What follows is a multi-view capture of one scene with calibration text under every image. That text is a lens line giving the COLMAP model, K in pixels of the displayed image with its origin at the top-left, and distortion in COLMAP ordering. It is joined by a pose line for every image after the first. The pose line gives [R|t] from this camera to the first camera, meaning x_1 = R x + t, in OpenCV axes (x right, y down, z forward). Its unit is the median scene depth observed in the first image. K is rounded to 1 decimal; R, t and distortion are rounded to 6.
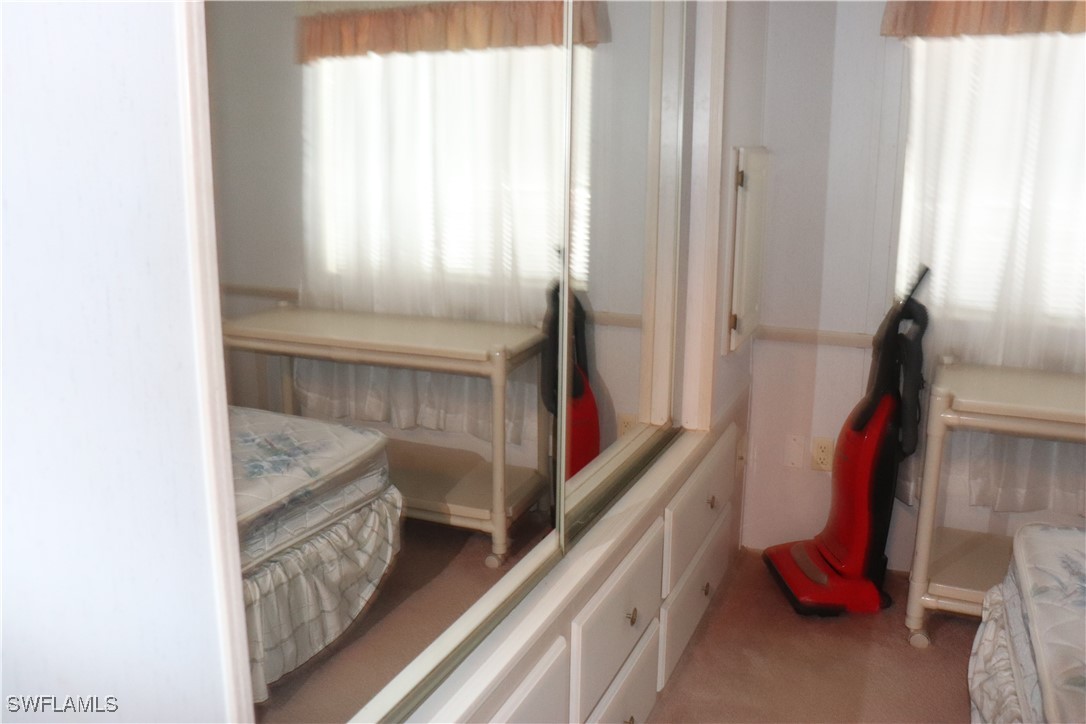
lens RADIAL K [[931.3, 0, 539.6], [0, 931.3, 360.5], [0, 0, 1]] dist [-0.166536, 0.167176]
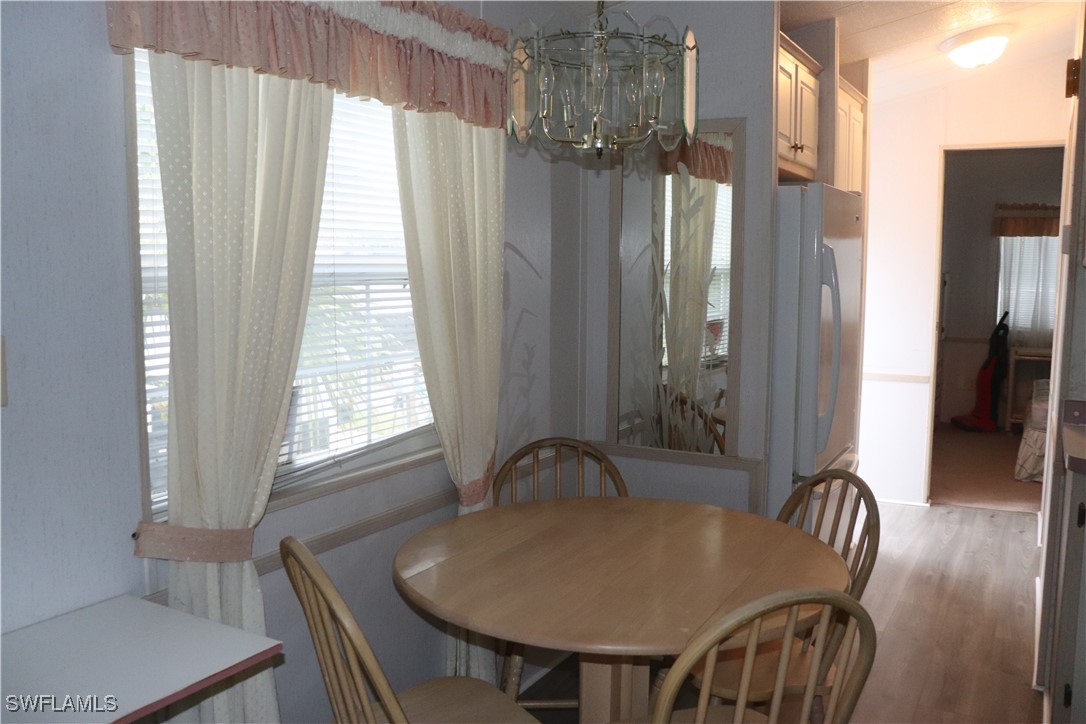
lens RADIAL K [[931.3, 0, 539.6], [0, 931.3, 360.5], [0, 0, 1]] dist [-0.166536, 0.167176]
pose [[0.995128, 0.009249, -0.098155, -0.807253], [-0.021235, 0.992329, -0.121787, 0.447531], [0.096276, 0.123278, 0.987691, -2.045658]]
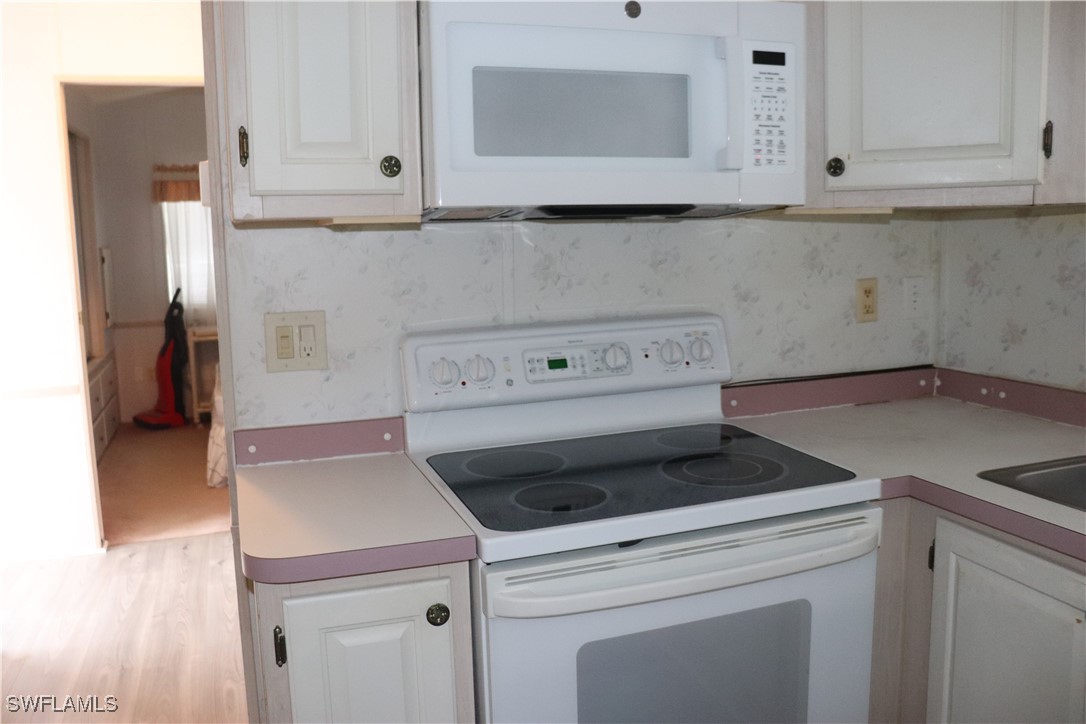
lens RADIAL K [[931.3, 0, 539.6], [0, 931.3, 360.5], [0, 0, 1]] dist [-0.166536, 0.167176]
pose [[0.737946, -0.118117, 0.664442, -0.574922], [0.180817, 0.983172, -0.026043, 0.358206], [-0.650185, 0.139360, 0.746886, -1.608263]]
